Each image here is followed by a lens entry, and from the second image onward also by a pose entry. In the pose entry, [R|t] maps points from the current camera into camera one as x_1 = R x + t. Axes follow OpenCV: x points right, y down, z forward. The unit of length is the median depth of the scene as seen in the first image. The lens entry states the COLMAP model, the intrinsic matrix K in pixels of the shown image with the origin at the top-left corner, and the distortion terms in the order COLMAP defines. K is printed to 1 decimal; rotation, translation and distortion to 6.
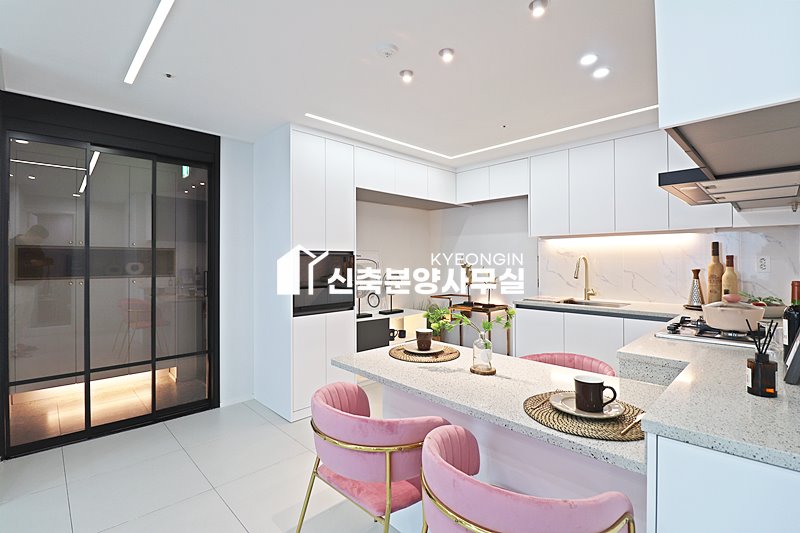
lens RADIAL K [[372.7, 0, 399.0], [0, 372.7, 258.7], [0, 0, 1]] dist [0.002128, -0.012600]
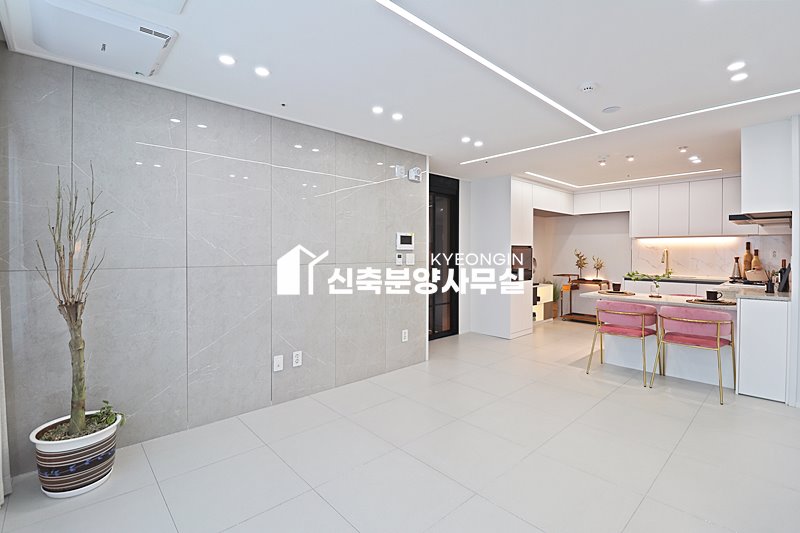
lens RADIAL K [[372.7, 0, 399.0], [0, 372.7, 258.7], [0, 0, 1]] dist [0.002128, -0.012600]
pose [[0.999642, 0.005141, -0.026258, -0.715879], [-0.004570, 0.999752, 0.021774, 0.004134], [0.026364, -0.021646, 0.999418, -0.758524]]
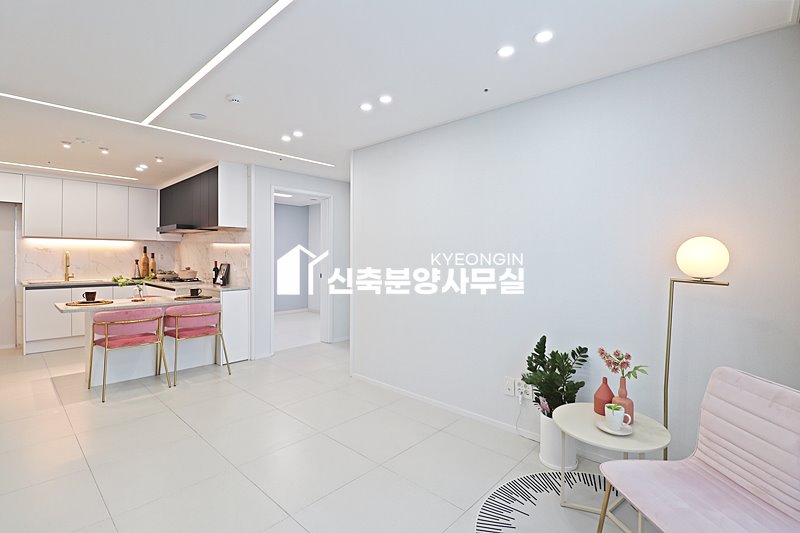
lens RADIAL K [[372.7, 0, 399.0], [0, 372.7, 258.7], [0, 0, 1]] dist [0.002128, -0.012600]
pose [[-0.053838, -0.000987, 0.998549, -1.169407], [-0.010823, 0.999941, 0.000405, 0.006636], [-0.998491, -0.010786, -0.053846, -0.281199]]
